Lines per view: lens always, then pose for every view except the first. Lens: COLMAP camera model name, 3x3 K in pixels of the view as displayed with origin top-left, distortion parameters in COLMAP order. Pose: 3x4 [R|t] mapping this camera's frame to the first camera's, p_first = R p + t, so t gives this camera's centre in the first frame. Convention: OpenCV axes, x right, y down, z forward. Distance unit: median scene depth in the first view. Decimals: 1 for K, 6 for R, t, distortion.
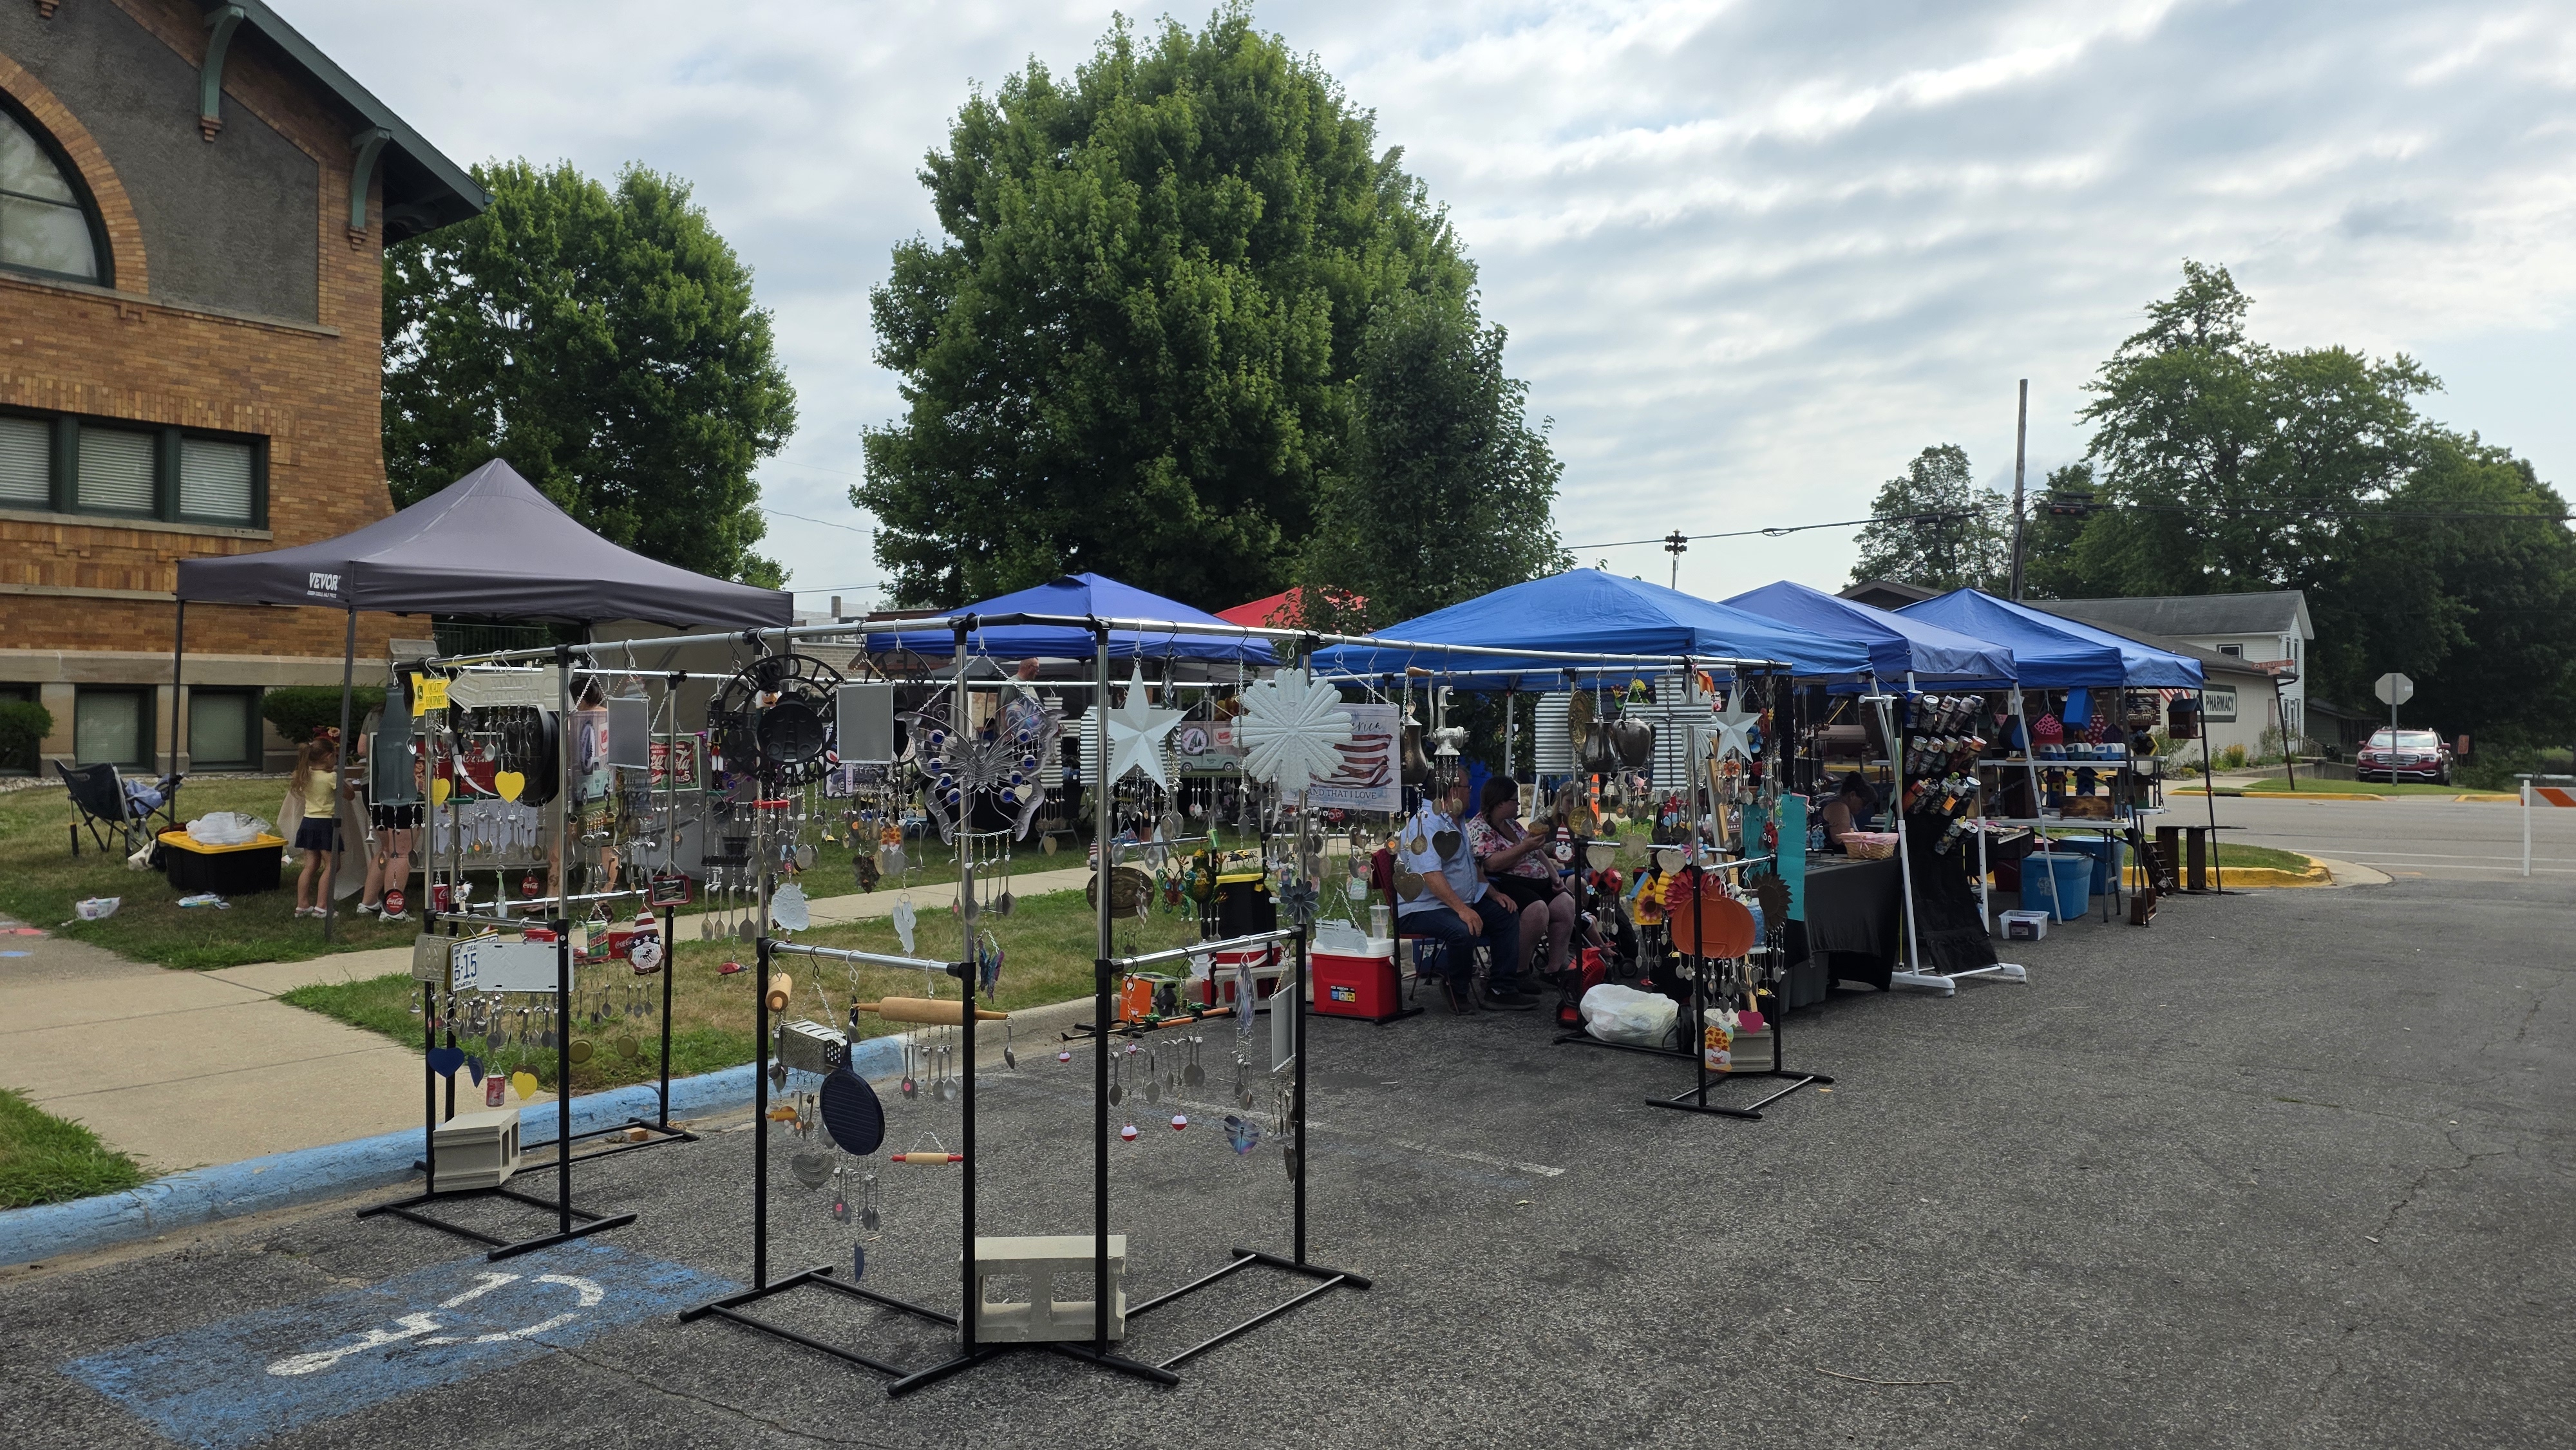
lens RADIAL K [[1670.7, 0, 1286.8], [0, 1670.7, 723.9], [0, 0, 1]] dist [0.001658, -0.000421]
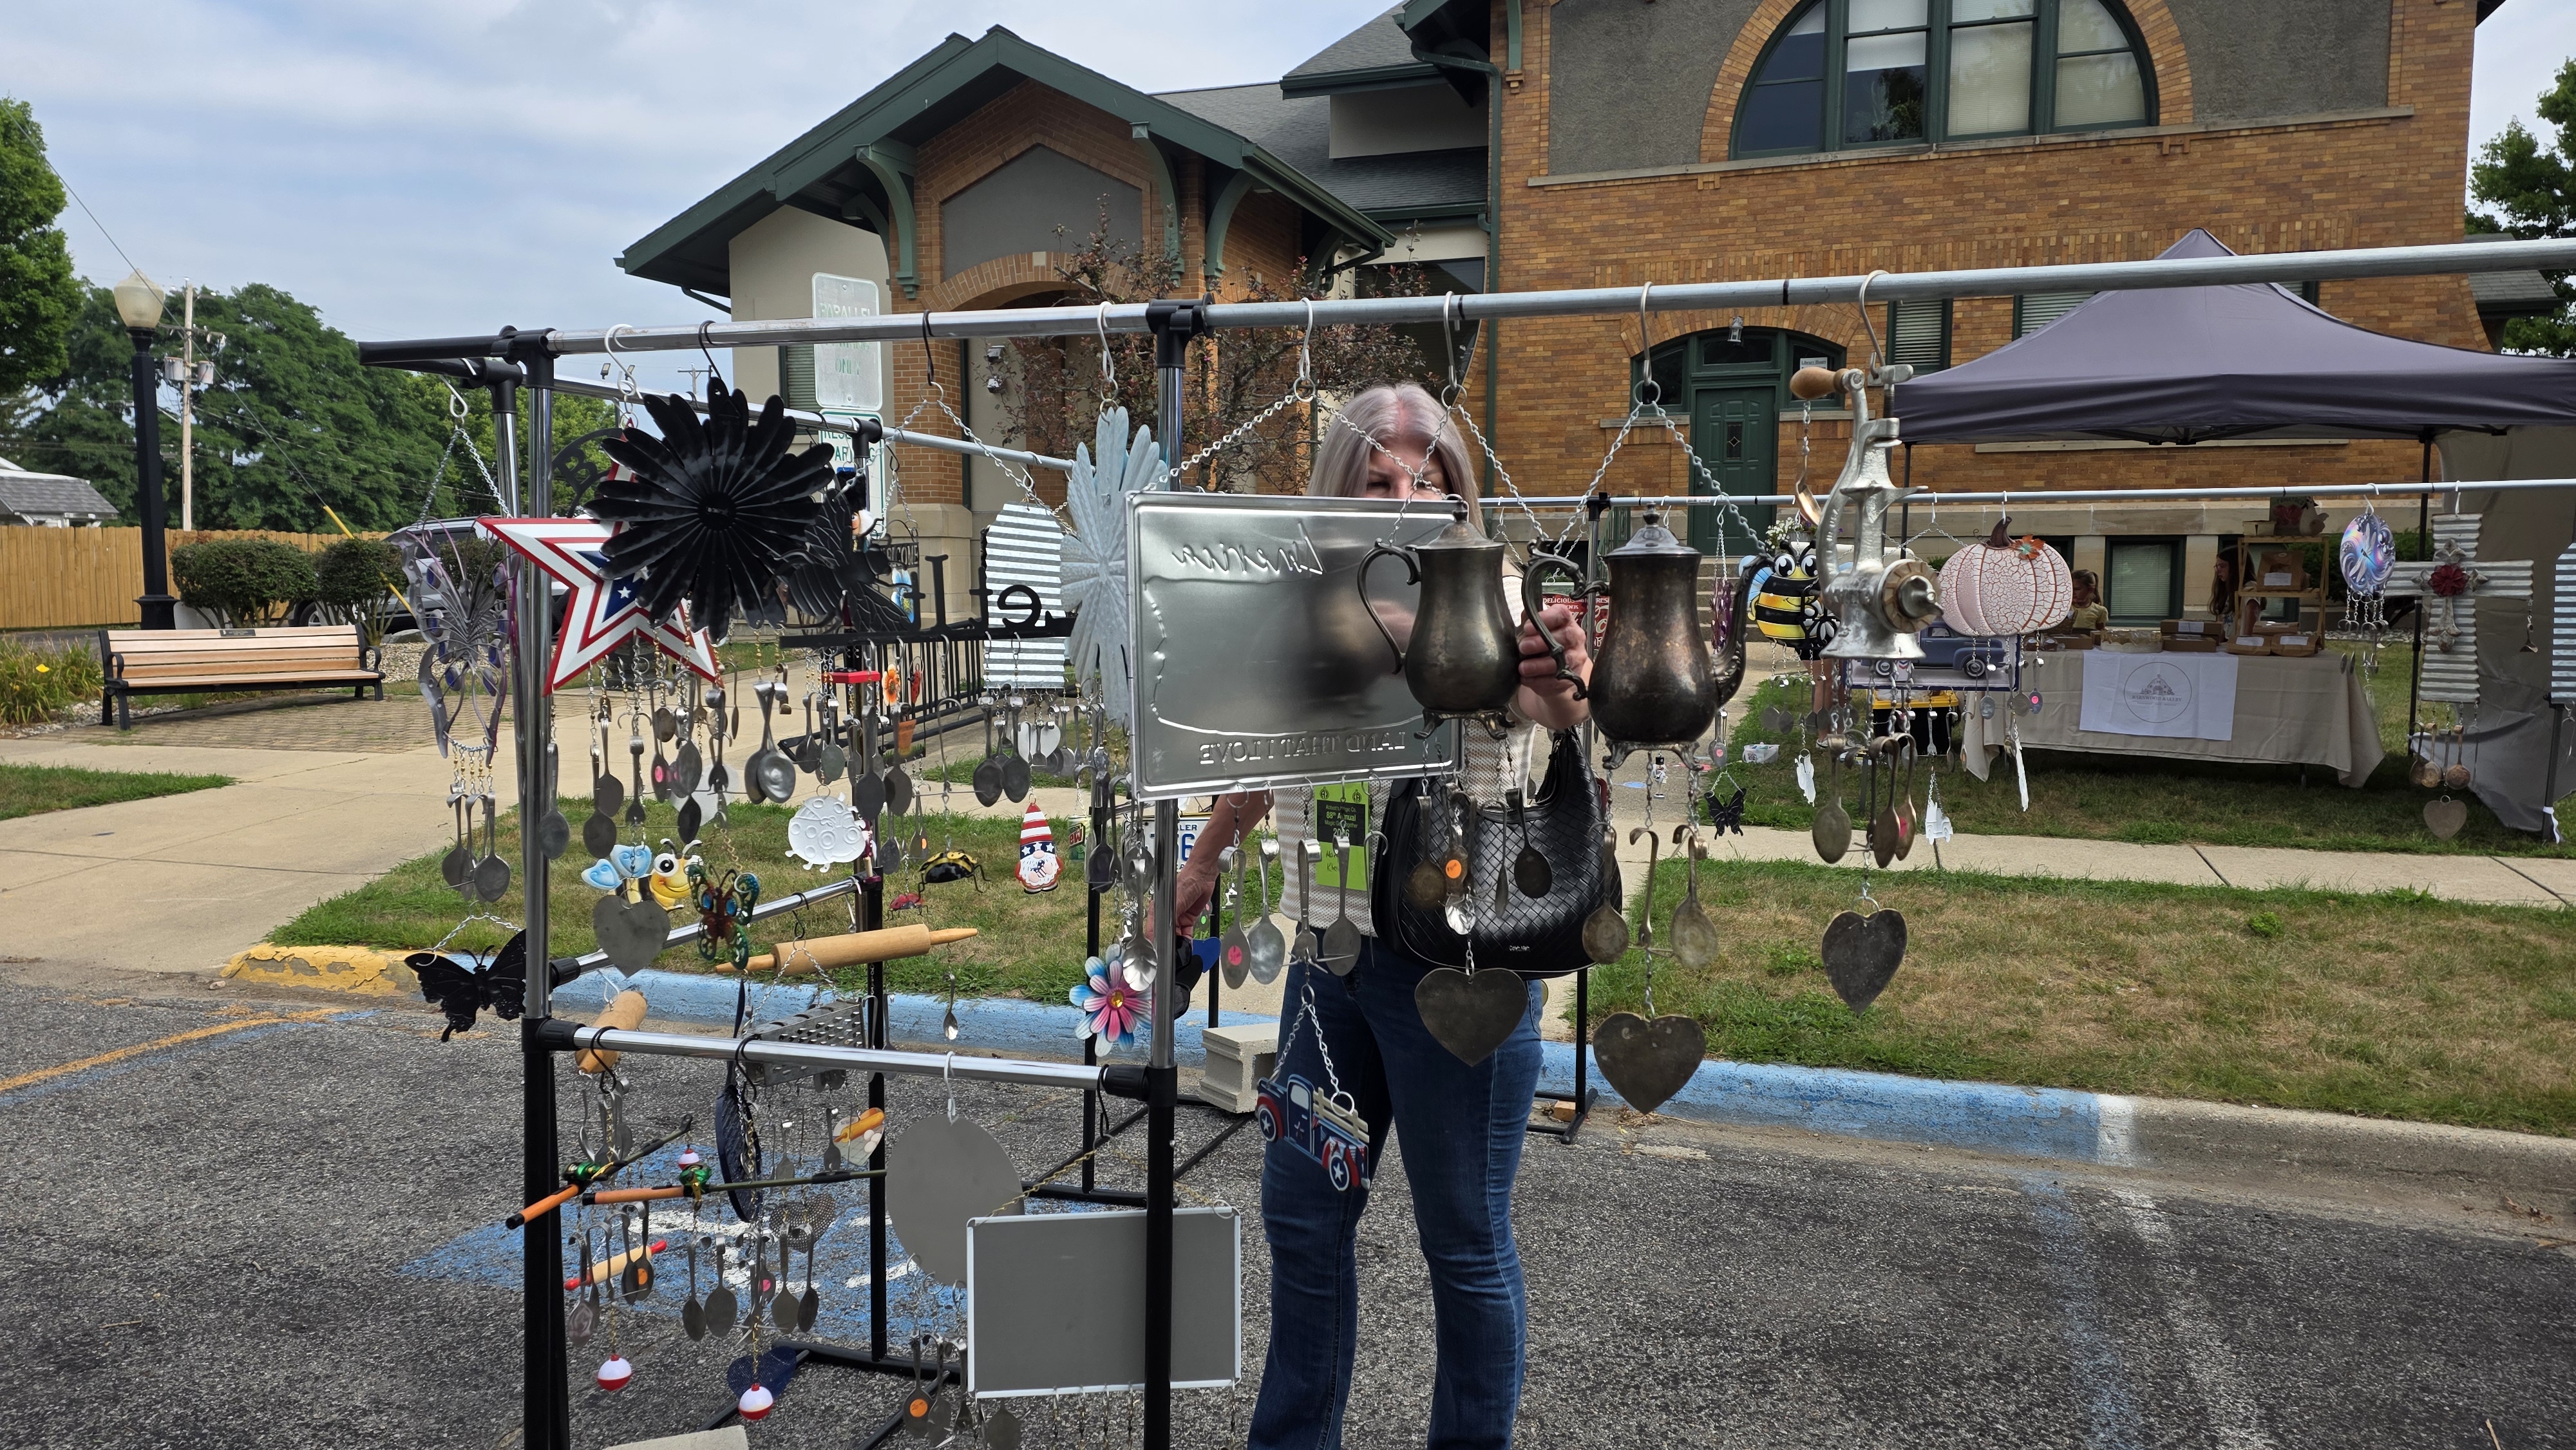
lens RADIAL K [[1670.7, 0, 1287.0], [0, 1670.7, 724.2], [0, 0, 1]] dist [0.001658, -0.000421]
pose [[0.319993, 0.083548, -0.943729, 0.078712], [-0.002465, 0.996174, 0.087355, 0.002144], [0.947417, -0.025626, 0.318974, 0.198052]]
